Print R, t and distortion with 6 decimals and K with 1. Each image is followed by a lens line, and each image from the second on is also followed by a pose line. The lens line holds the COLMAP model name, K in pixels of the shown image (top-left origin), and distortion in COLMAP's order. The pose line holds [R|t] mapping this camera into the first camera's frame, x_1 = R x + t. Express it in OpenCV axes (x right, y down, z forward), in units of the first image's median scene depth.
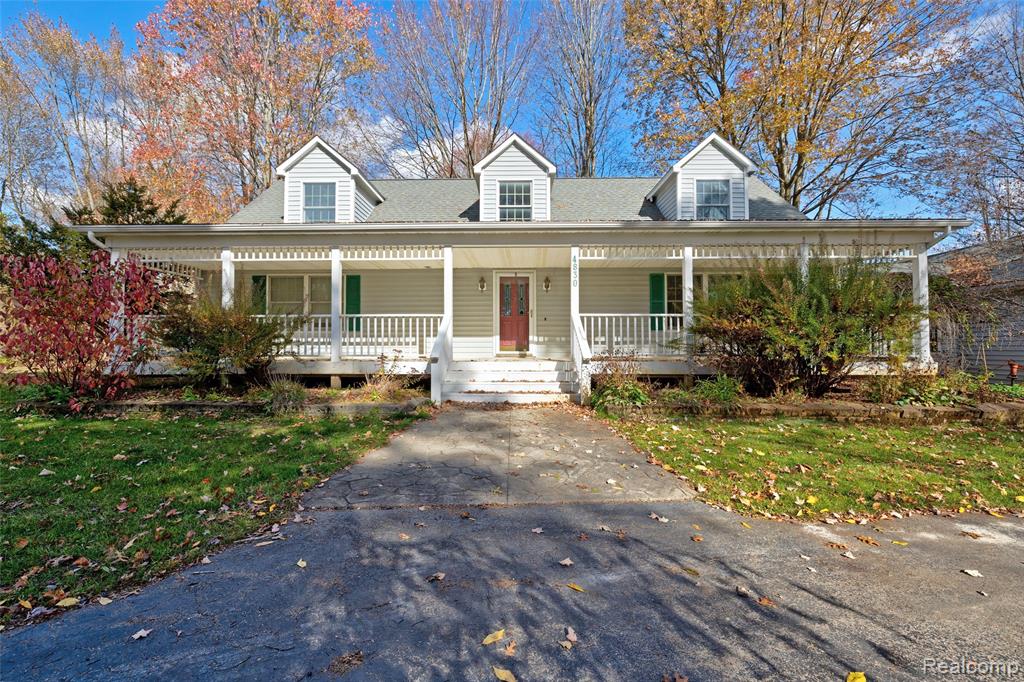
lens RADIAL K [[423.5, 0, 514.1], [0, 423.5, 342.2], [0, 0, 1]] dist [-0.001346, 0.000167]
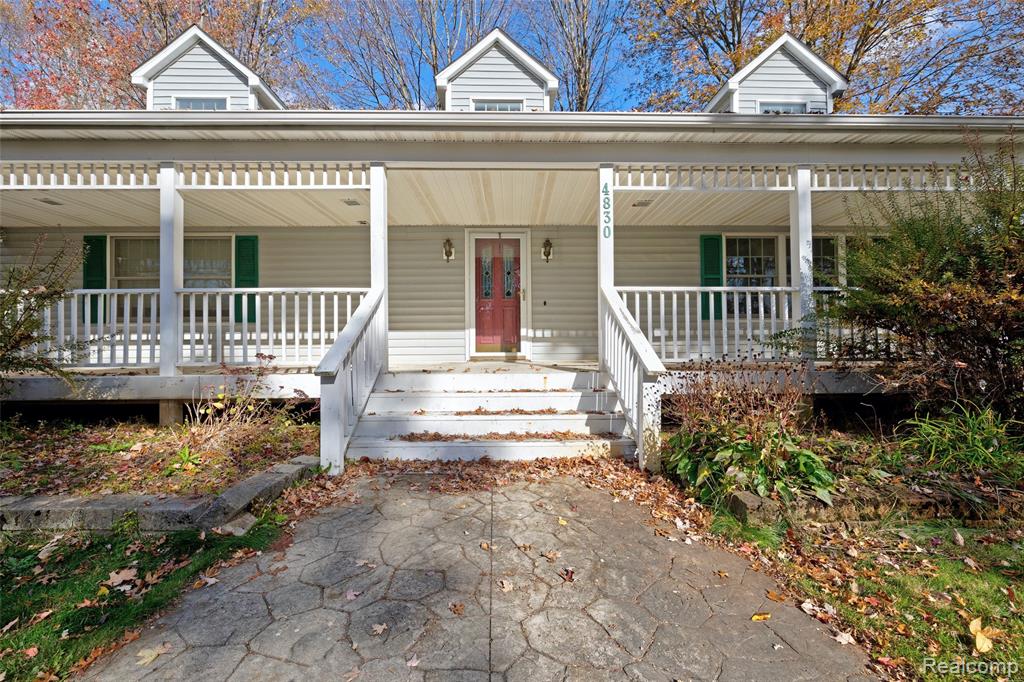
lens RADIAL K [[423.5, 0, 511.7], [0, 423.5, 339.6], [0, 0, 1]] dist [-0.001346, 0.000167]
pose [[0.999299, -0.005230, 0.037073, -0.002856], [0.005198, 0.999986, 0.000978, 0.001191], [-0.037078, -0.000785, 0.999312, 0.373815]]
